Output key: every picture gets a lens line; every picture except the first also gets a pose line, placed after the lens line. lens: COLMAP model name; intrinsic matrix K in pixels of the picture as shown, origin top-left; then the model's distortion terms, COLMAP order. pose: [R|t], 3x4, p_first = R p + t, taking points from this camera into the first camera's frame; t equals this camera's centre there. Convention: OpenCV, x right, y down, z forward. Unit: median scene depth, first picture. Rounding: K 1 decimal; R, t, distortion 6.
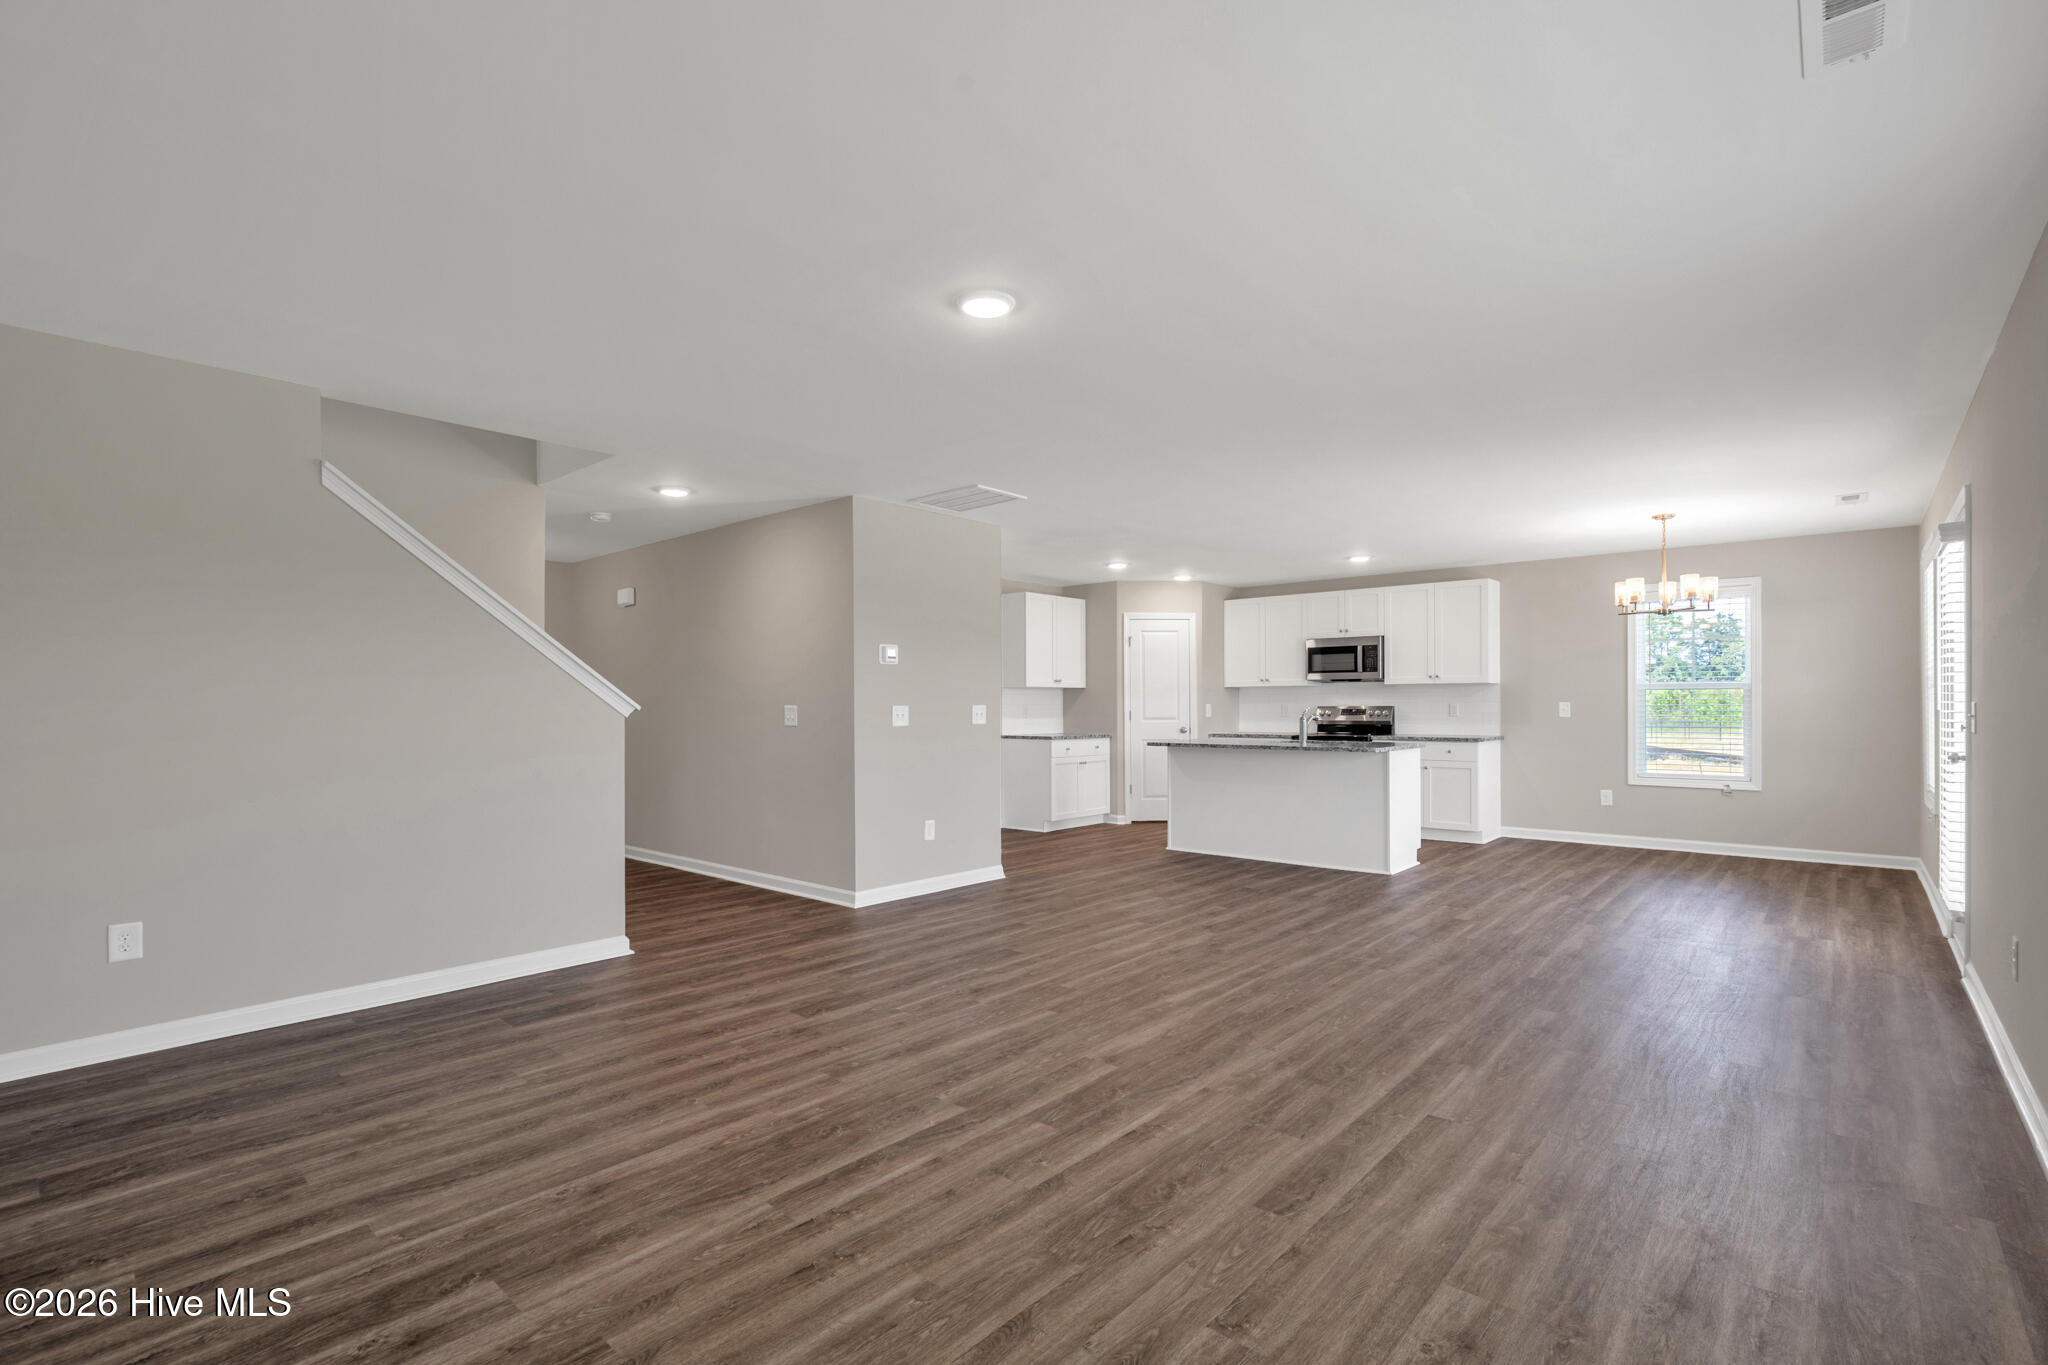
lens RADIAL K [[940.1, 0, 1064.5], [0, 940.1, 695.9], [0, 0, 1]] dist [-0.015982, 0.000528]
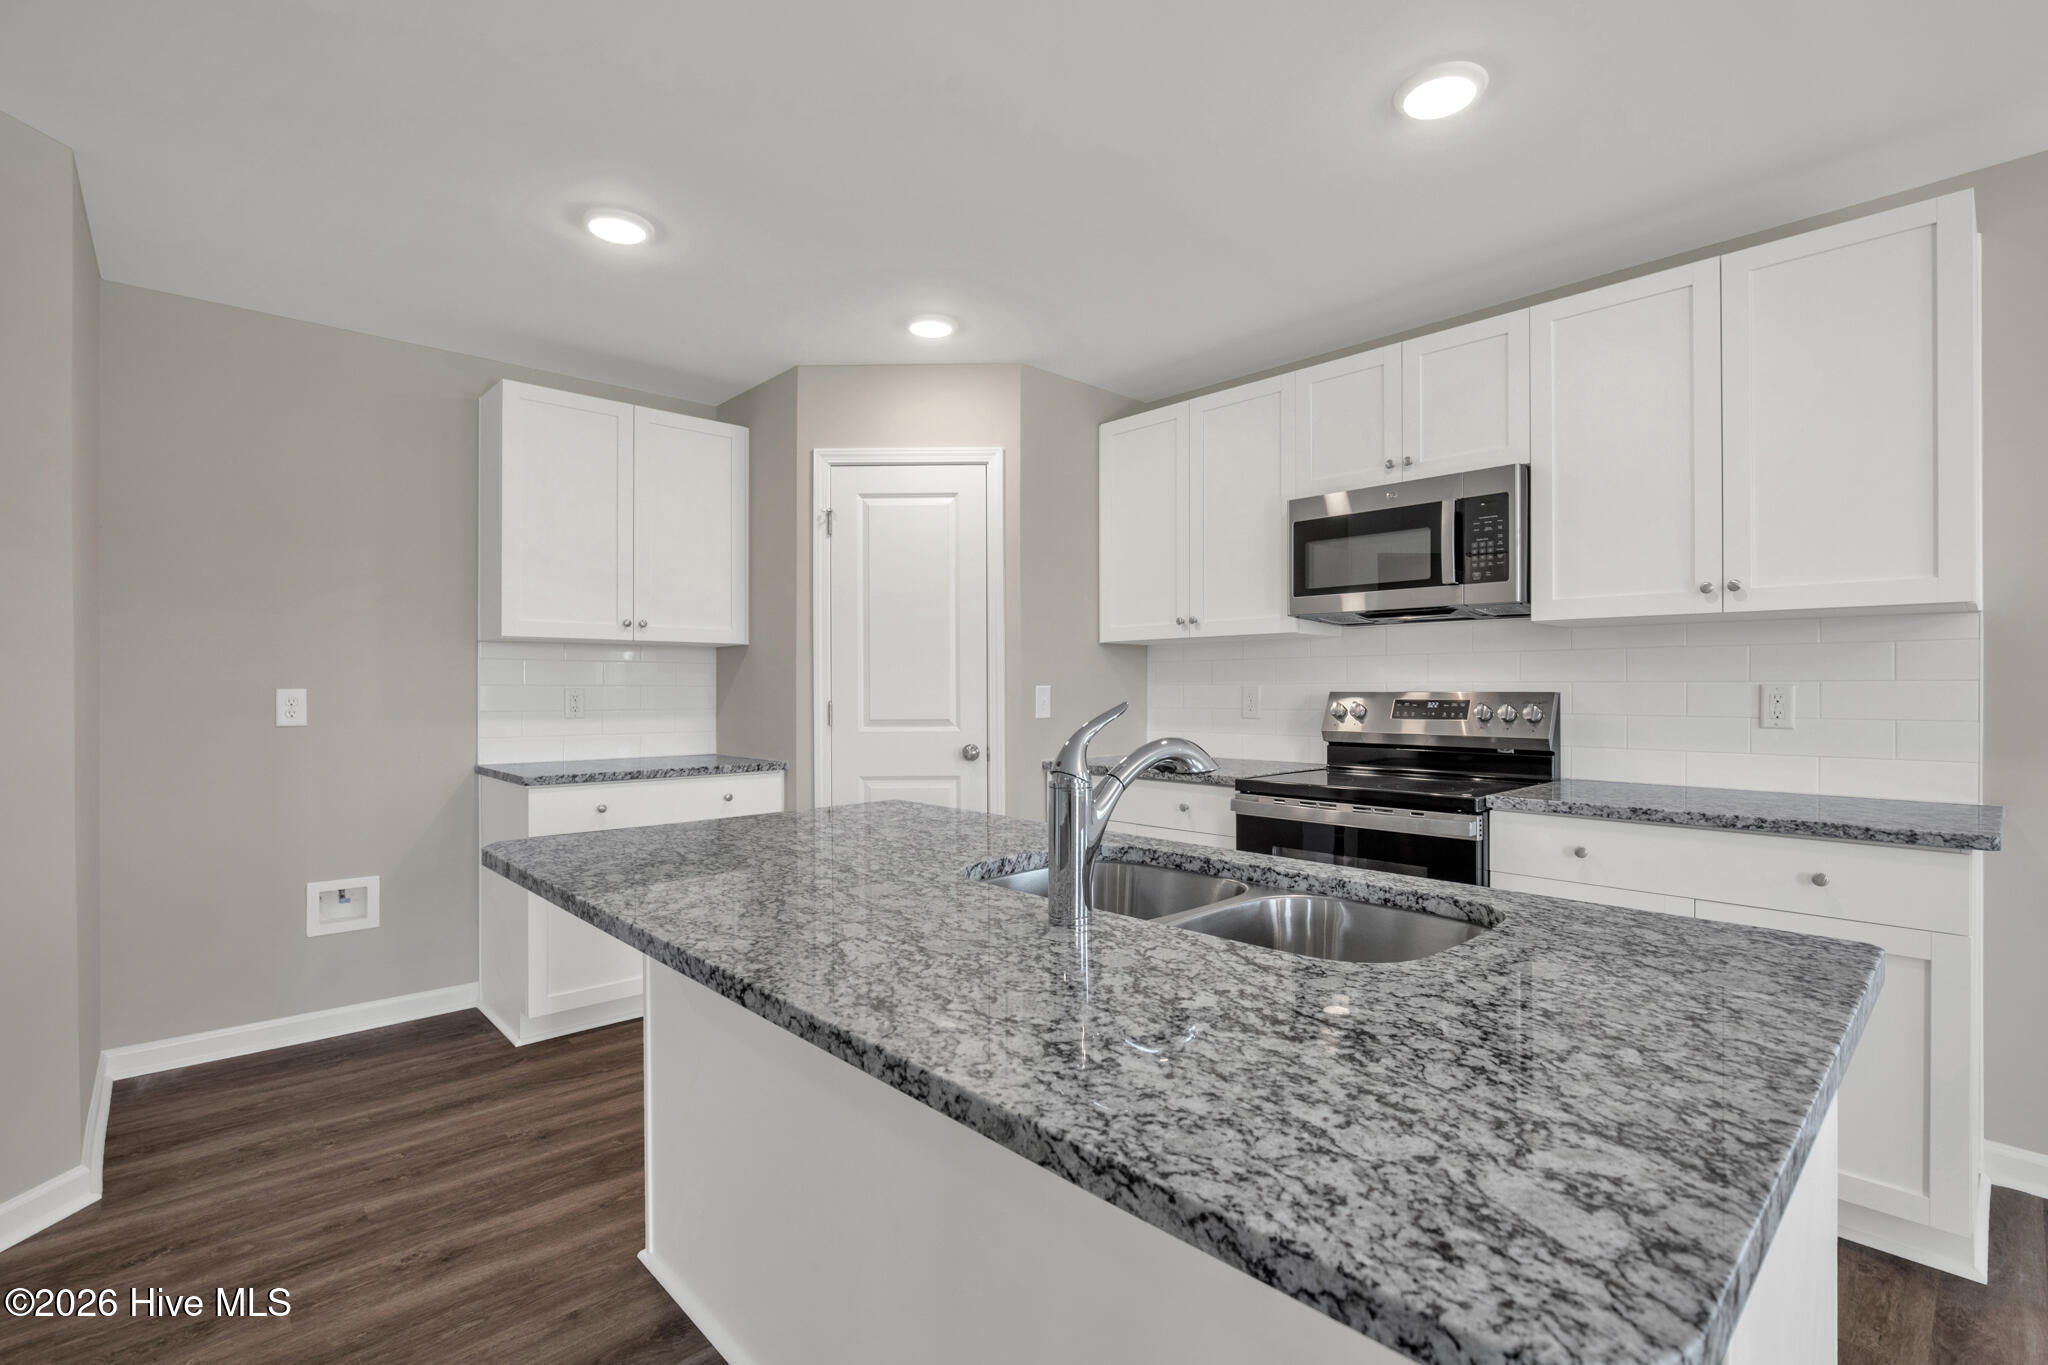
lens RADIAL K [[940.1, 0, 1053.6], [0, 940.1, 696.6], [0, 0, 1]] dist [-0.015982, 0.000528]
pose [[0.992316, 0.002908, -0.123692, 0.416441], [-0.000538, 0.999816, 0.019190, 0.011958], [0.123725, -0.018976, 0.992135, 1.257405]]
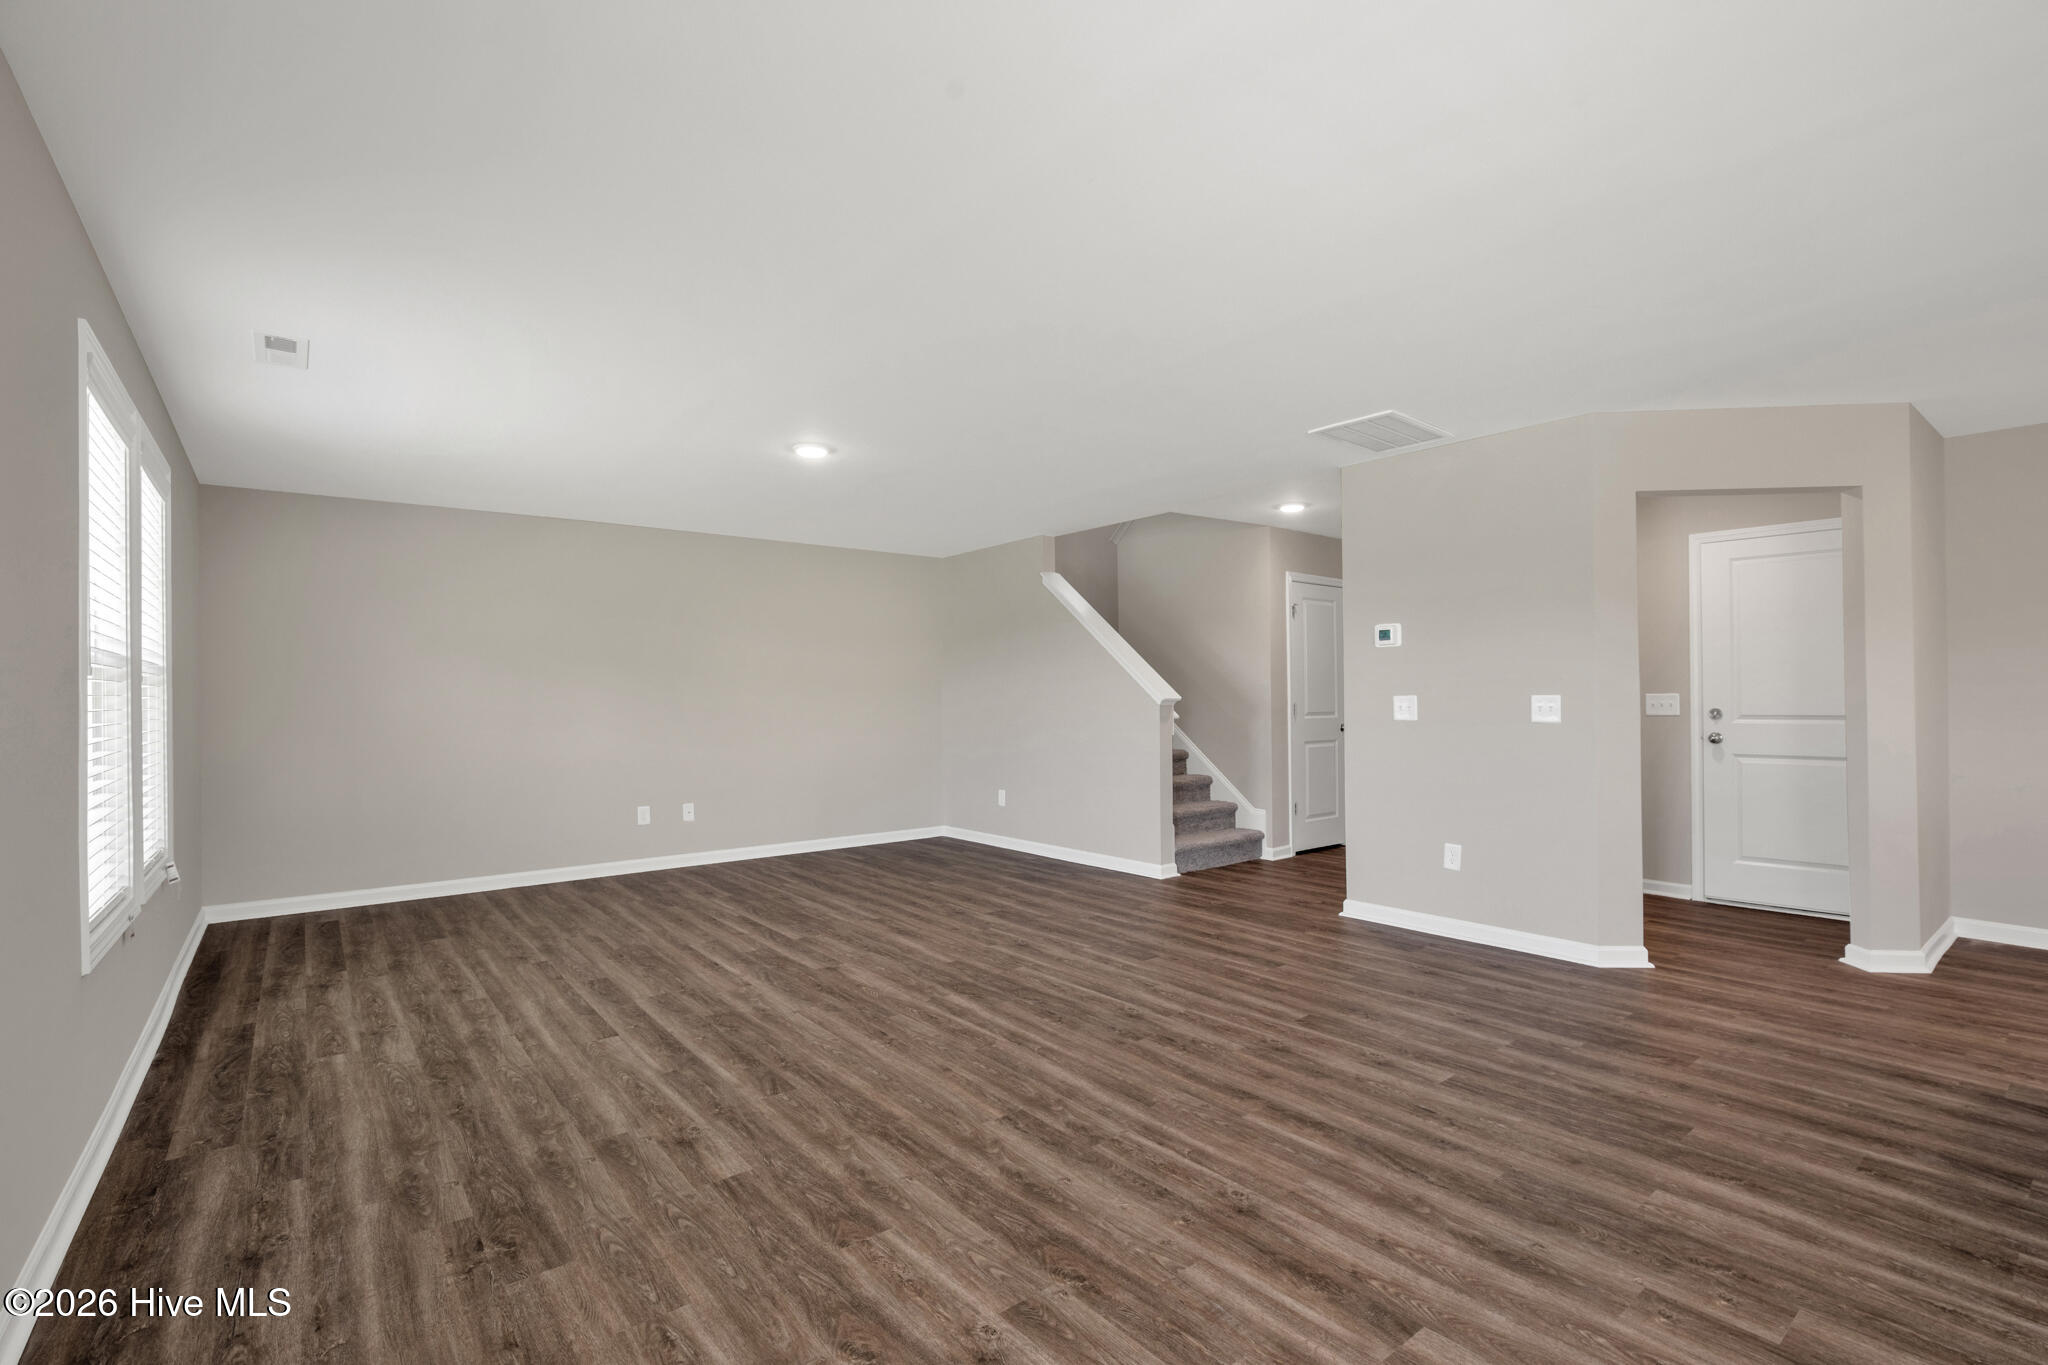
lens RADIAL K [[940.1, 0, 1026.5], [0, 940.1, 697.8], [0, 0, 1]] dist [-0.015982, 0.000528]
pose [[-0.203718, 0.006661, -0.979007, 0.860023], [0.019793, 0.999800, 0.002684, 0.004456], [0.978830, -0.018830, -0.203809, 1.032741]]
